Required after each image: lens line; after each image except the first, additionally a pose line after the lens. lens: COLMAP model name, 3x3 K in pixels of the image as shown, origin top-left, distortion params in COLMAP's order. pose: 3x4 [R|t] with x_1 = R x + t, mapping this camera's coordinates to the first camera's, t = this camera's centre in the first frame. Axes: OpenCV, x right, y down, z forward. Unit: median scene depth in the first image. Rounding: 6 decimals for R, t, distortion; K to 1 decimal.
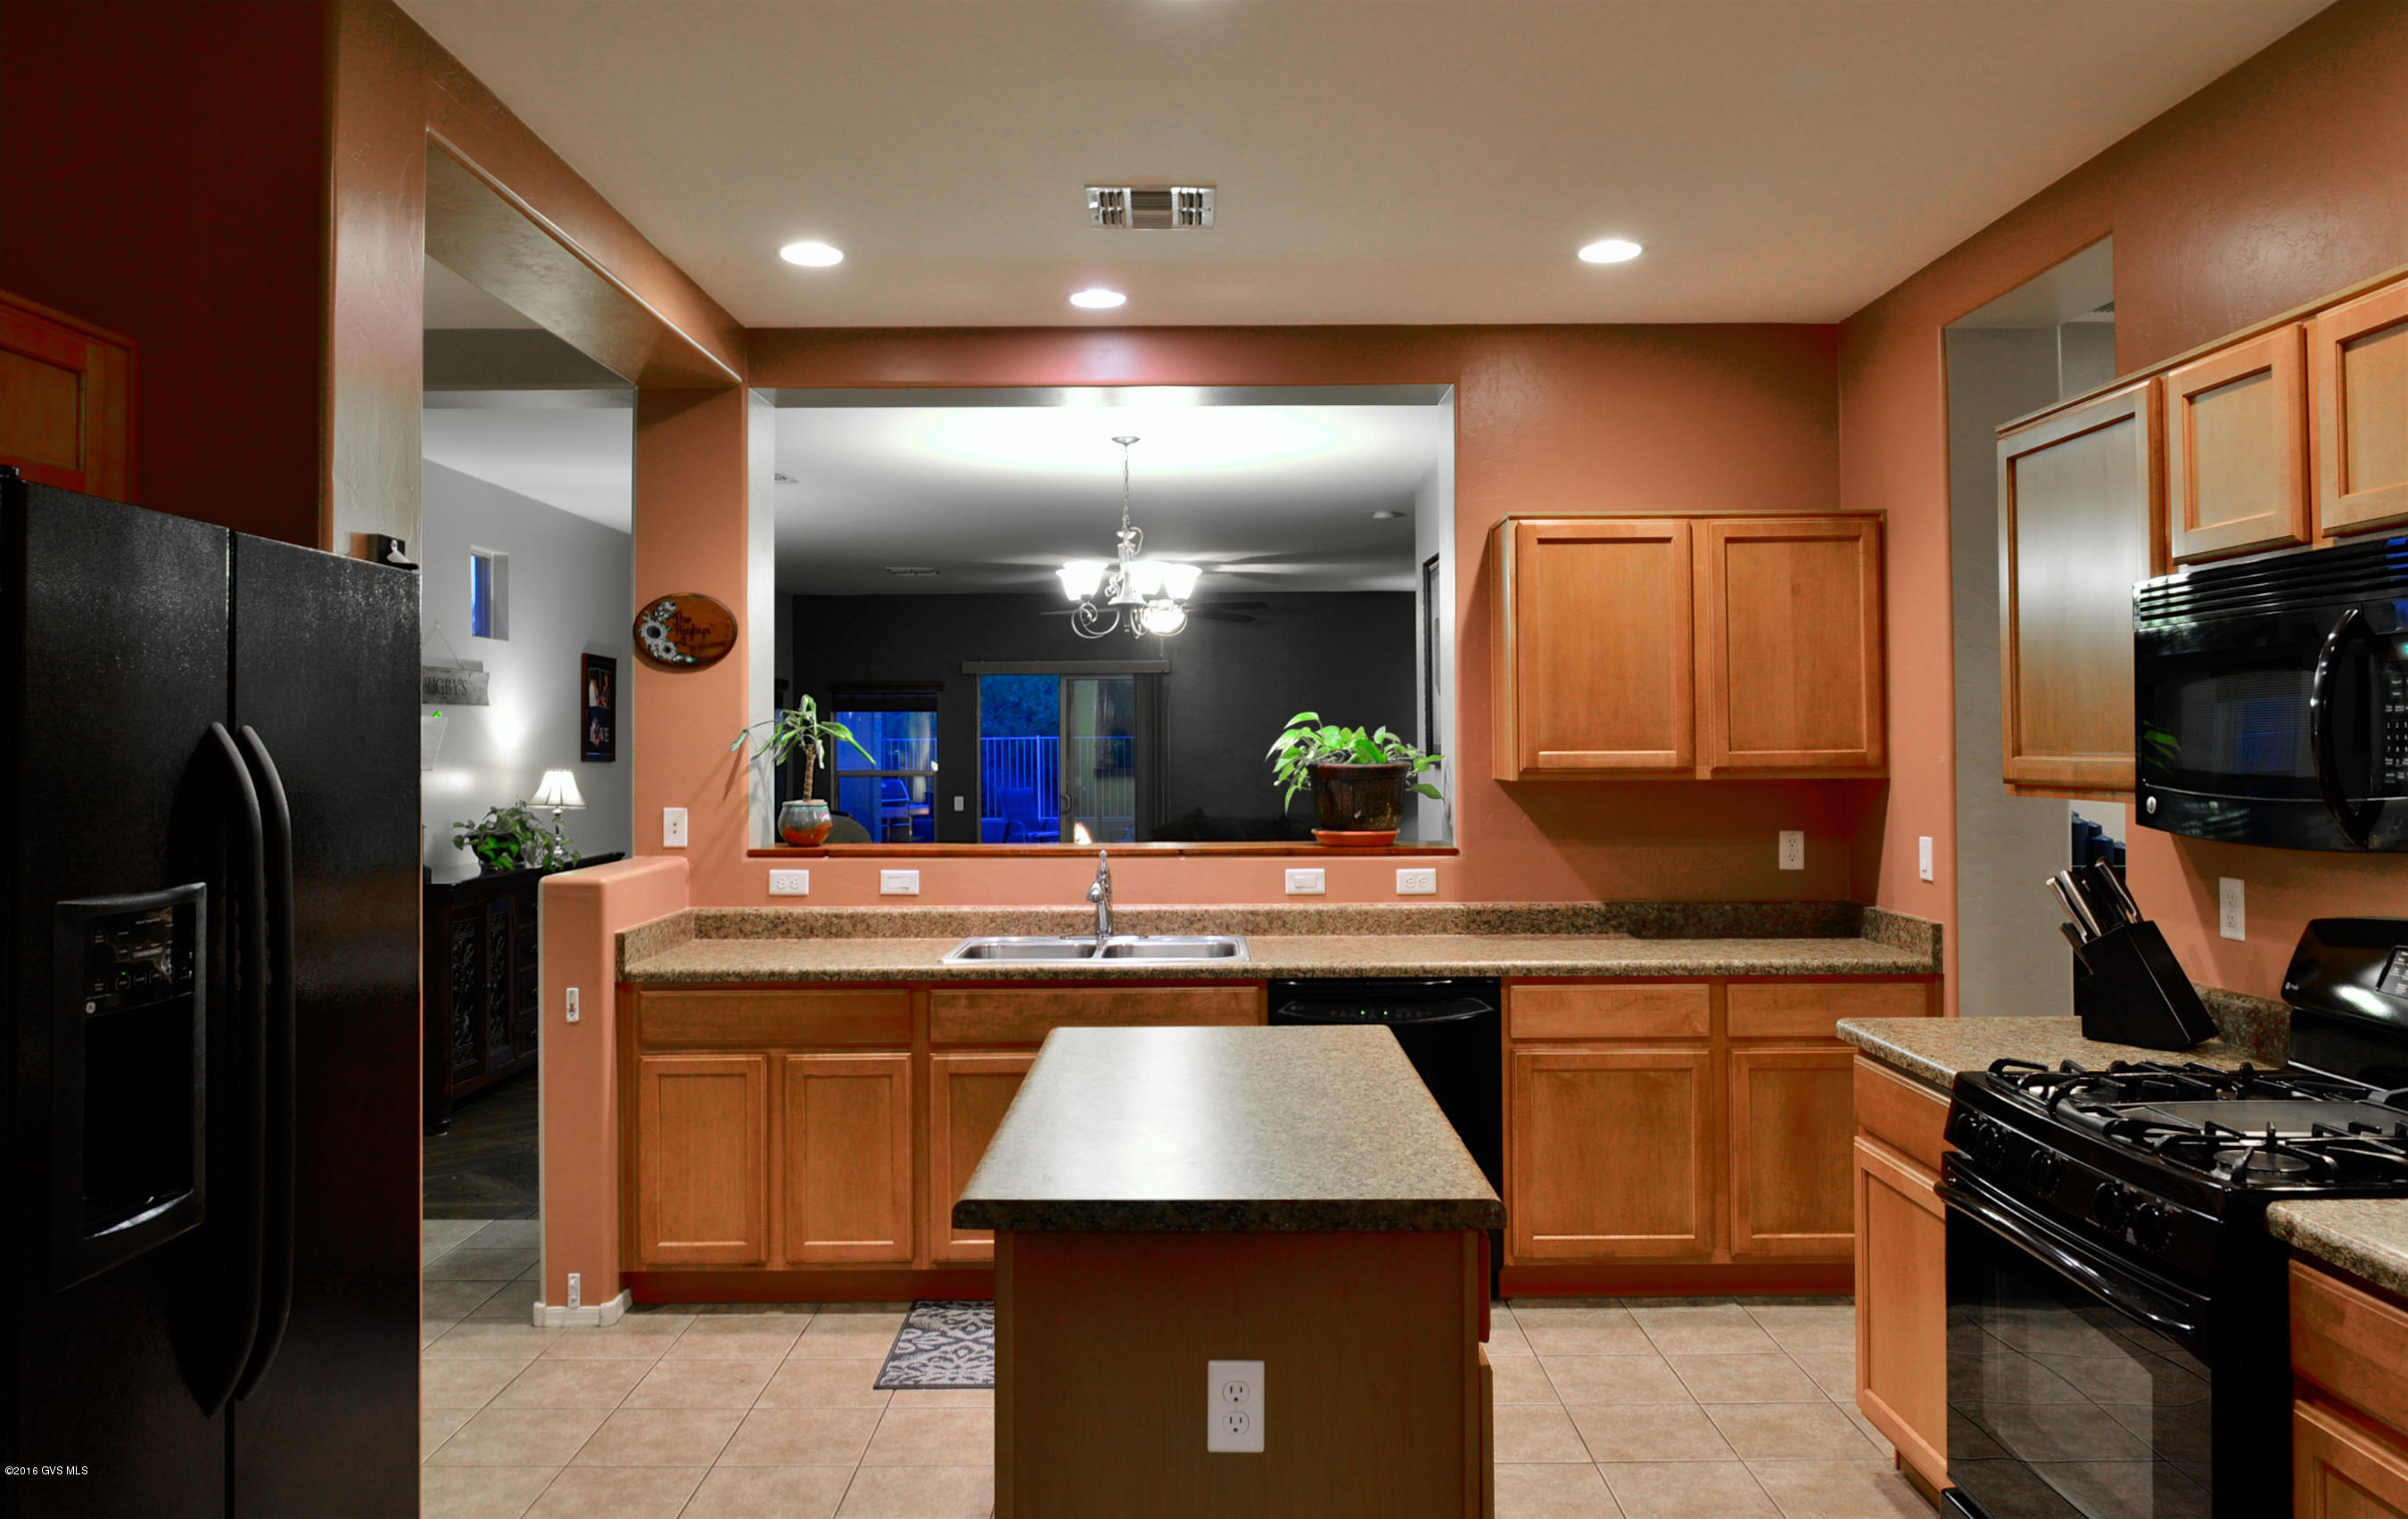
lens RADIAL K [[1680.7, 0, 1205.0], [0, 1680.7, 750.4], [0, 0, 1]] dist [0.002810, 0.000098]
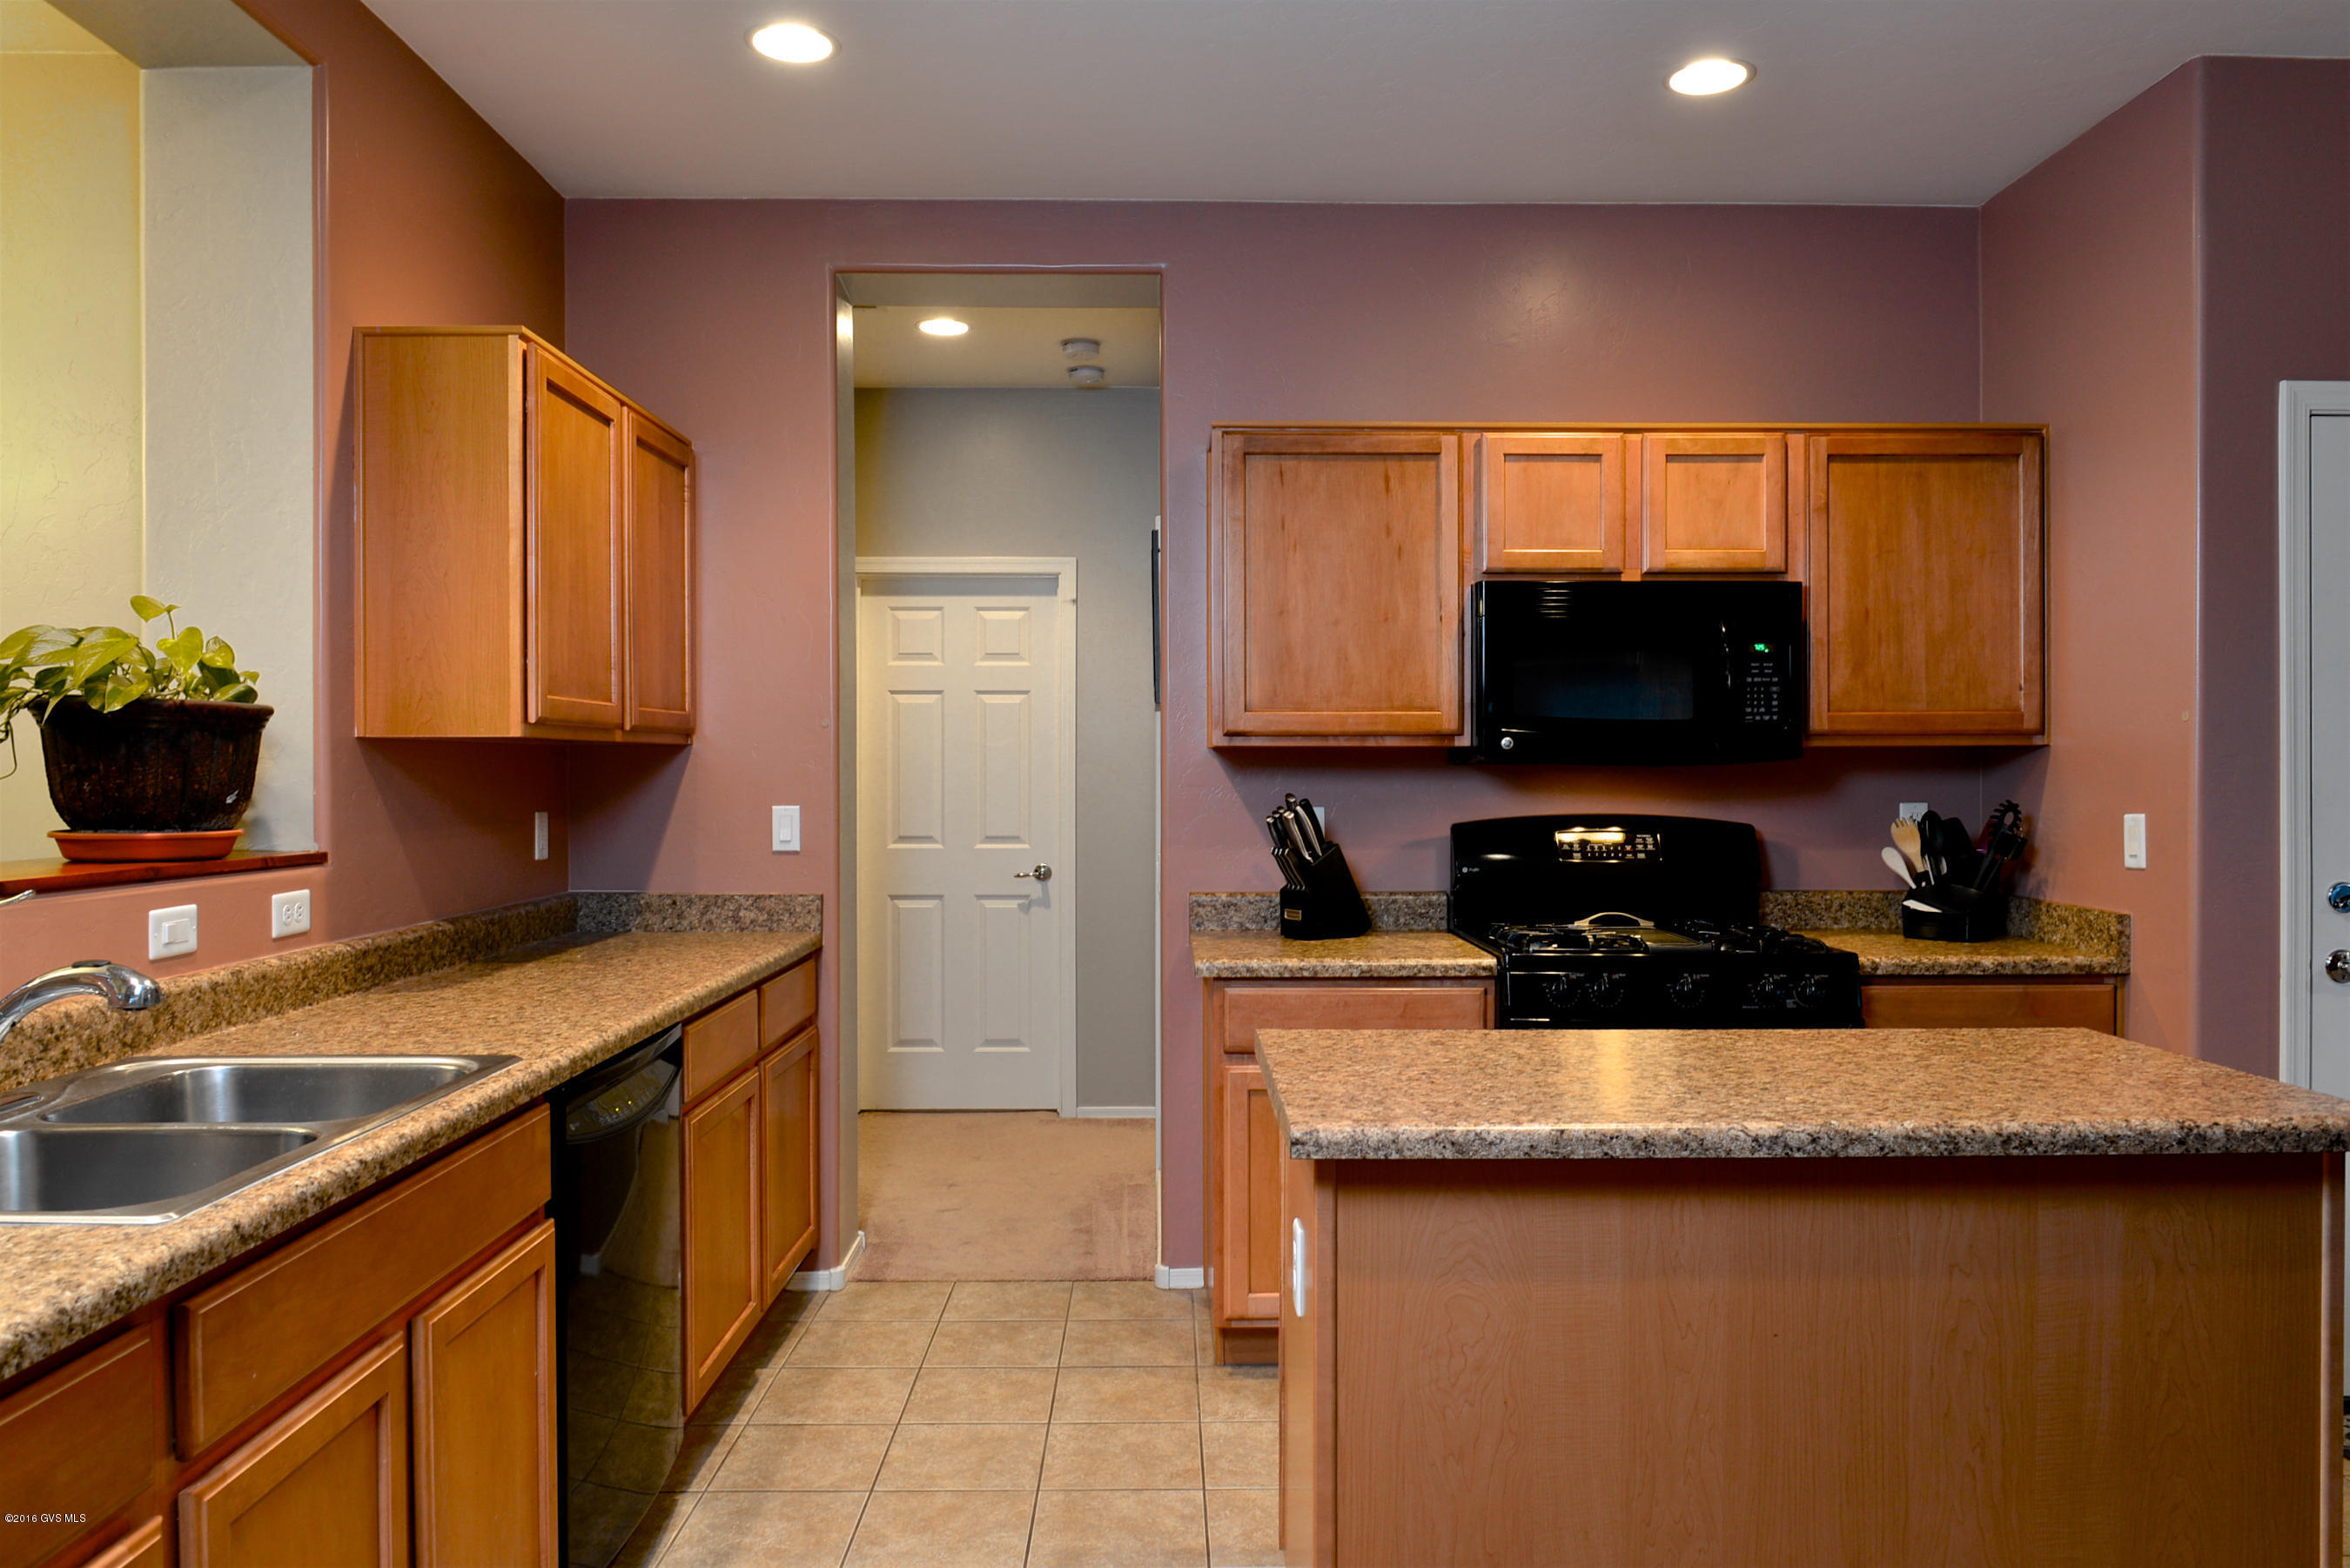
lens RADIAL K [[1648.7, 0, 1174.8], [0, 1648.7, 785.4], [0, 0, 1]] dist [0.000087, 0.000190]
pose [[-0.008942, -0.006079, 0.999942, -0.531059], [0.002402, 0.999979, 0.006101, 0.038244], [-0.999957, 0.002457, -0.008927, 0.851065]]
